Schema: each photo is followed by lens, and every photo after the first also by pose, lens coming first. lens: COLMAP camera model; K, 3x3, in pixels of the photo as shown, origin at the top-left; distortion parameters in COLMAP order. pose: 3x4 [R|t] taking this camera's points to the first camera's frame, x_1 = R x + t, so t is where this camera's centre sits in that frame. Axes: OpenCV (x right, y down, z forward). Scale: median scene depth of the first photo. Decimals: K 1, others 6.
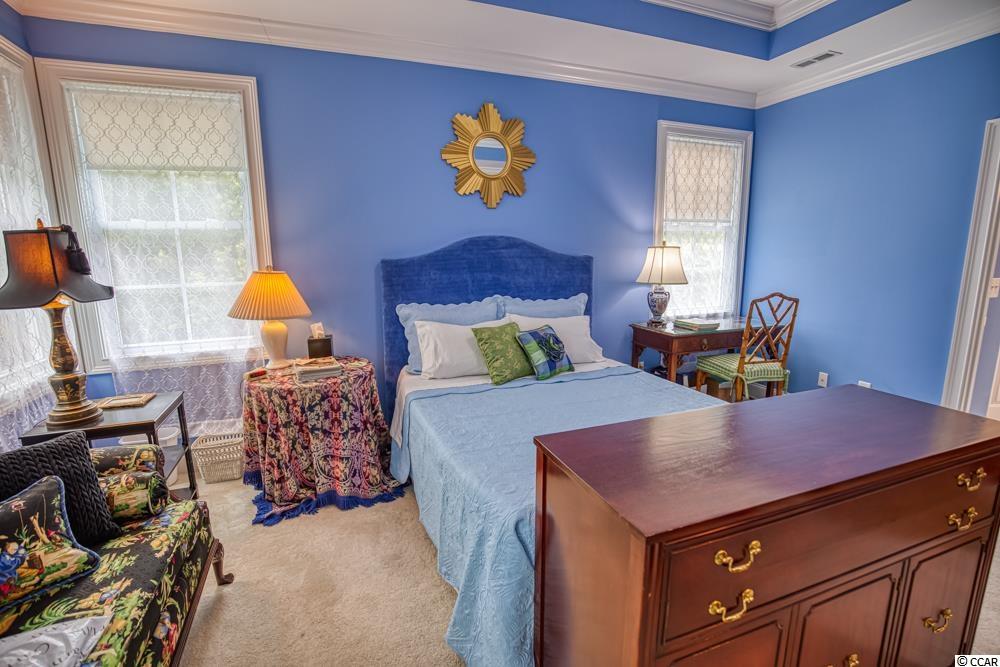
lens RADIAL K [[460.7, 0, 500.7], [0, 460.7, 332.6], [0, 0, 1]] dist [-0.020265, -0.000046]
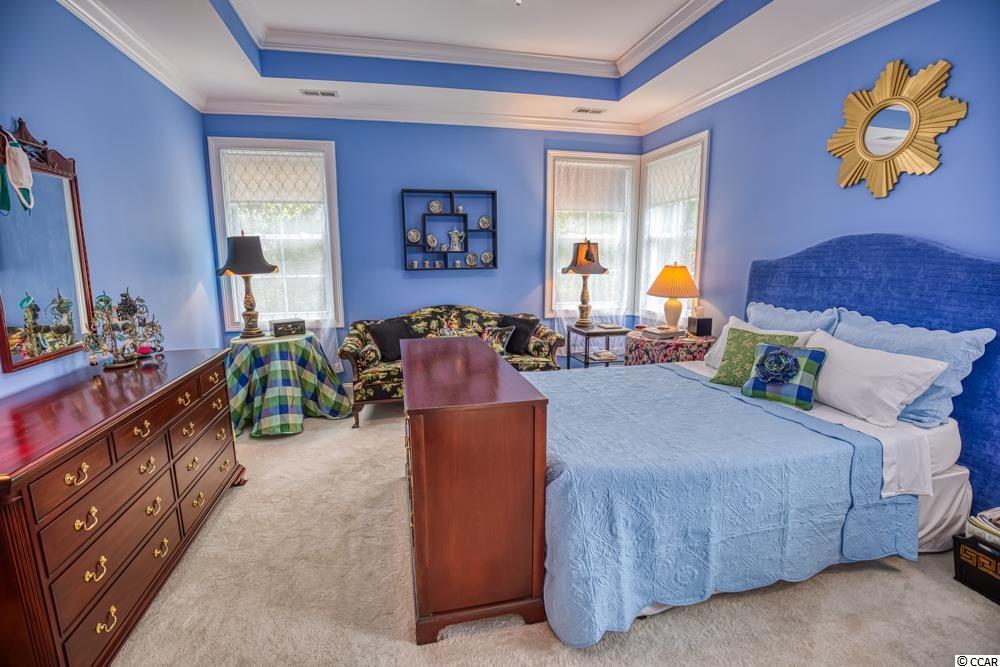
lens RADIAL K [[460.7, 0, 500.2], [0, 460.7, 337.3], [0, 0, 1]] dist [-0.020265, -0.000046]
pose [[-0.116879, 0.184381, -0.975881, 1.144742], [-0.174103, 0.963595, 0.202912, -0.121602], [0.977766, 0.193620, -0.080523, 0.659964]]
